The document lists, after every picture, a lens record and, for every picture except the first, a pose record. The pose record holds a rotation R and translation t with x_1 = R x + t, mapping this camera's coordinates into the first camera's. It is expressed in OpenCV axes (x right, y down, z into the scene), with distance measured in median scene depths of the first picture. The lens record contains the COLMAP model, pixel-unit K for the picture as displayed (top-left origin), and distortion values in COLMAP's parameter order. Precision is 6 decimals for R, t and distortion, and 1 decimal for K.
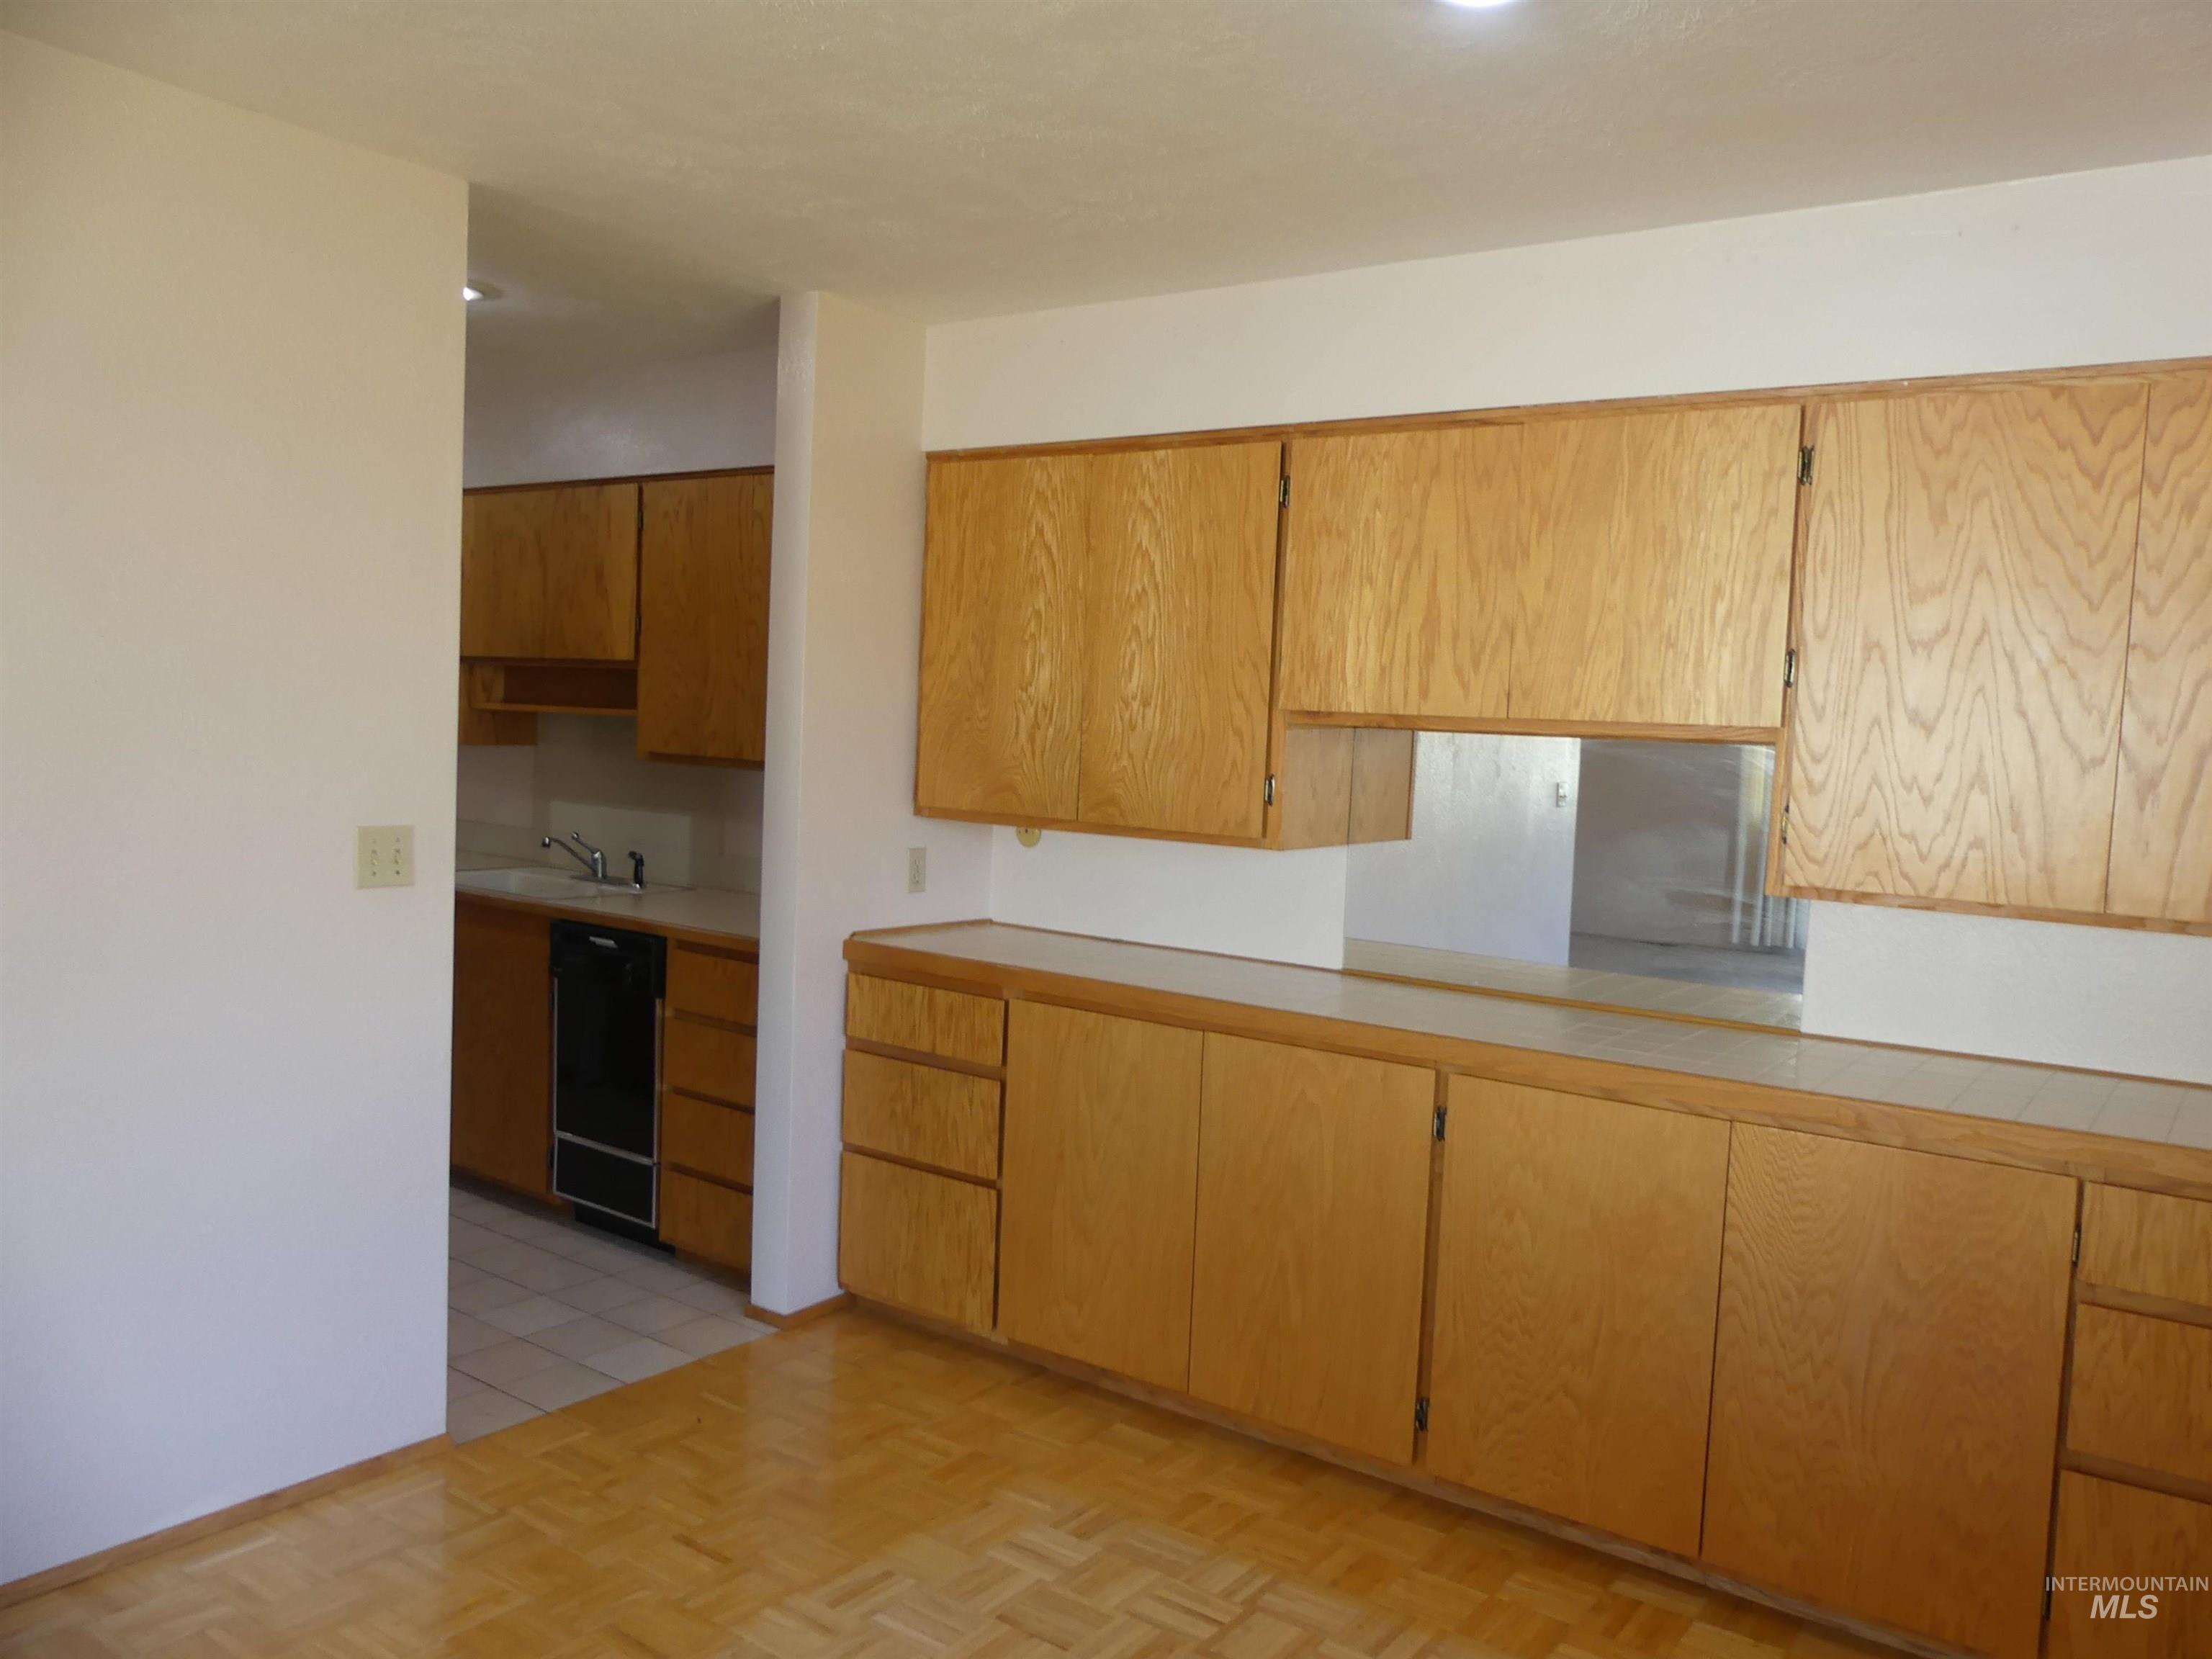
lens RADIAL K [[1649.1, 0, 1145.6], [0, 1649.1, 858.8], [0, 0, 1]] dist [-0.033343, 0.035752]
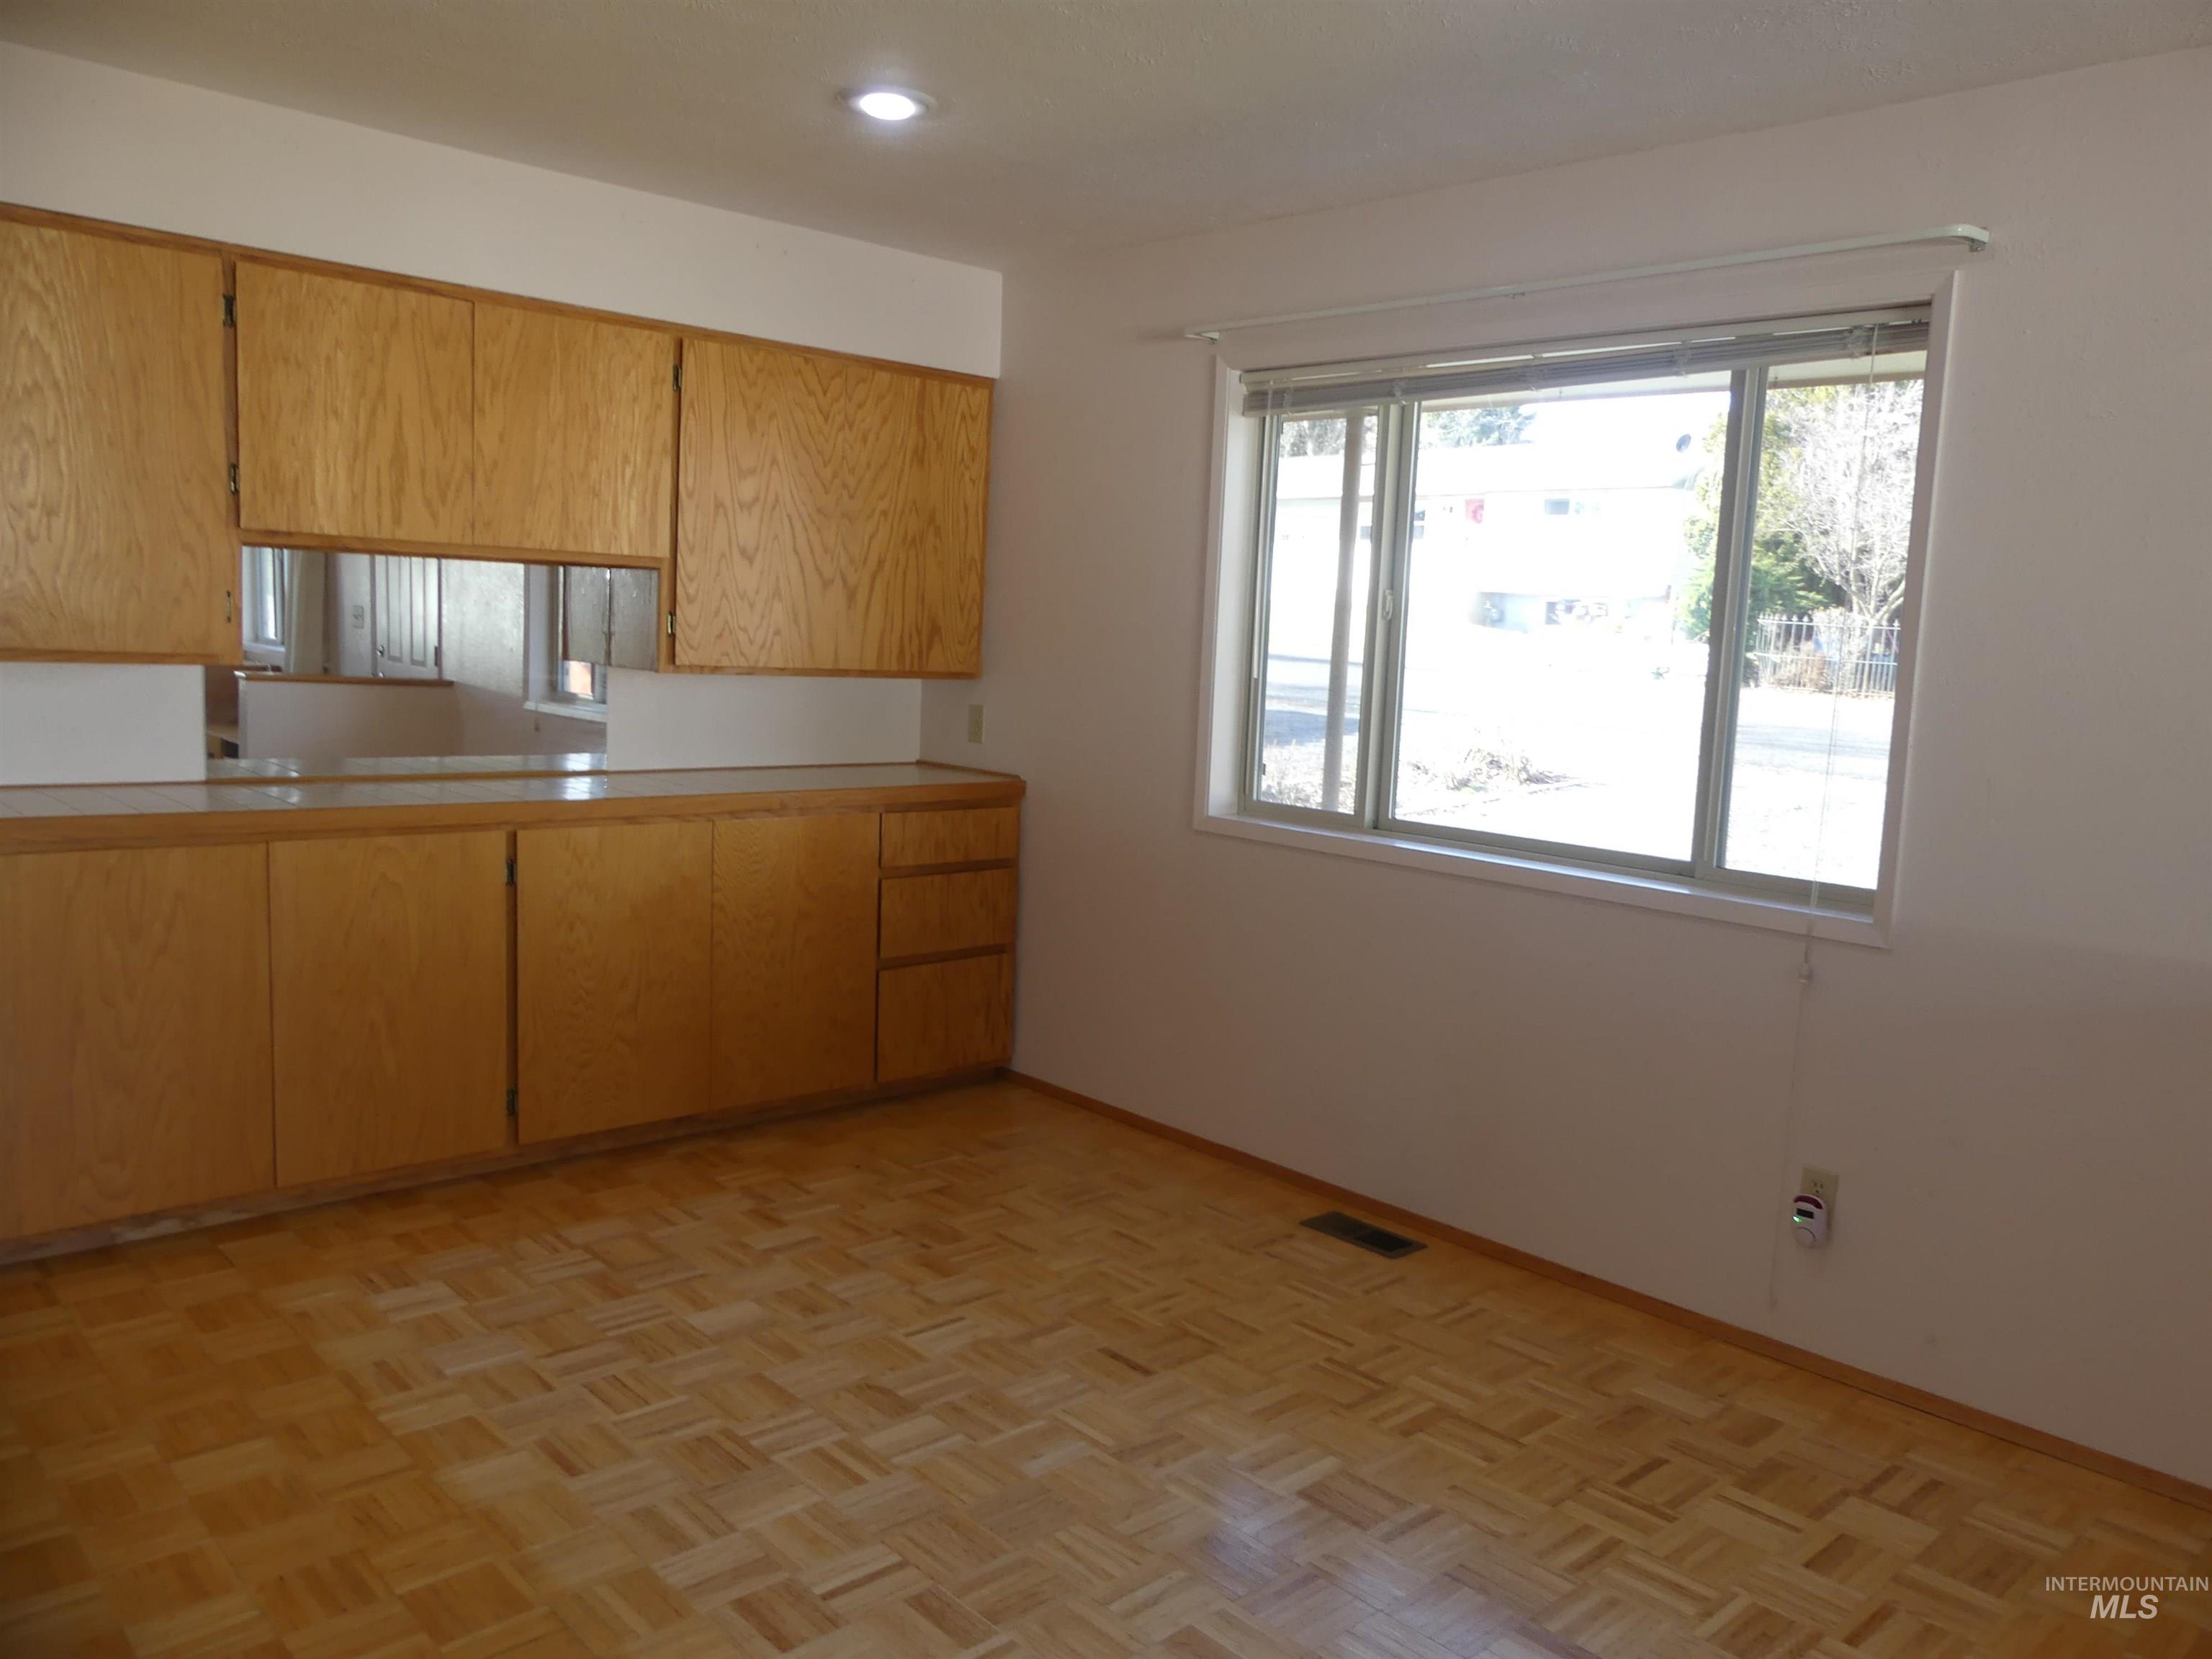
lens RADIAL K [[1649.1, 0, 1101.7], [0, 1649.1, 857.7], [0, 0, 1]] dist [-0.033343, 0.035752]
pose [[0.215292, -0.170148, 0.961613, -0.935912], [0.037039, 0.985418, 0.166068, -0.042645], [-0.975847, -0.000136, 0.218455, 0.283996]]
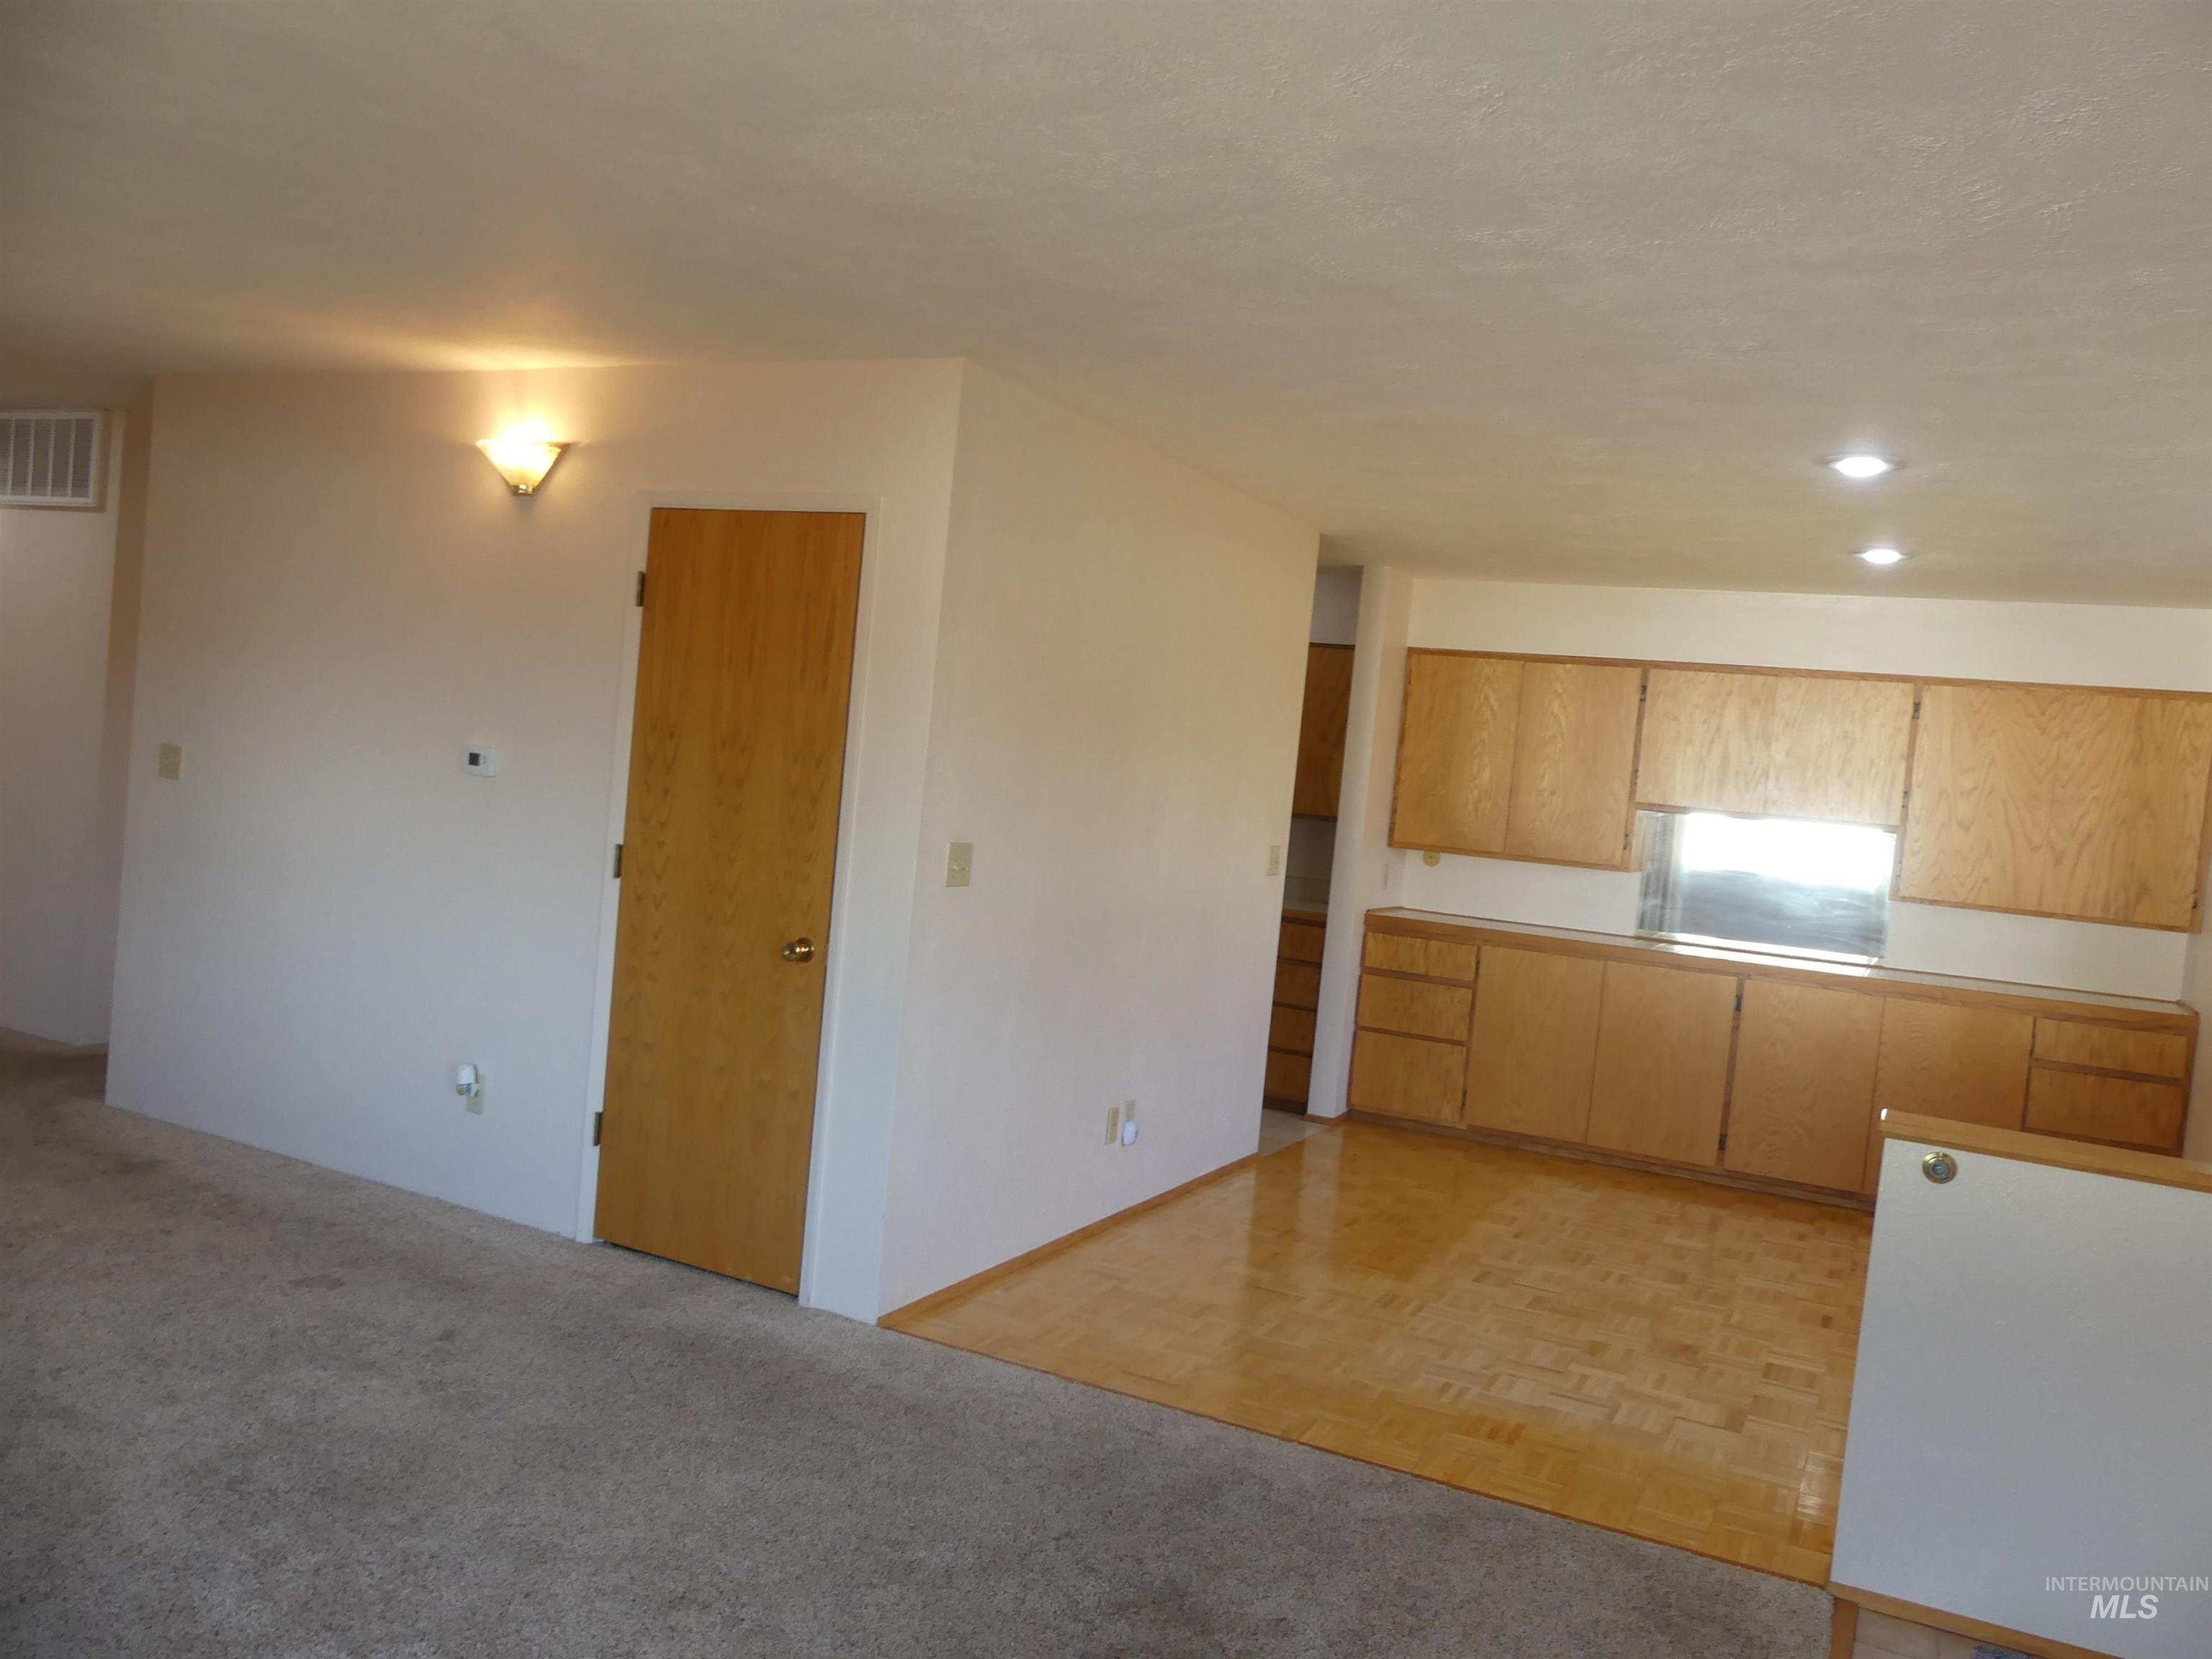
lens RADIAL K [[1649.1, 0, 1139.6], [0, 1649.1, 857.4], [0, 0, 1]] dist [-0.033343, 0.035752]
pose [[0.987614, 0.034877, 0.152975, -0.925943], [-0.033011, 0.999347, -0.014722, 0.029053], [-0.153388, 0.009490, 0.988120, -0.996374]]
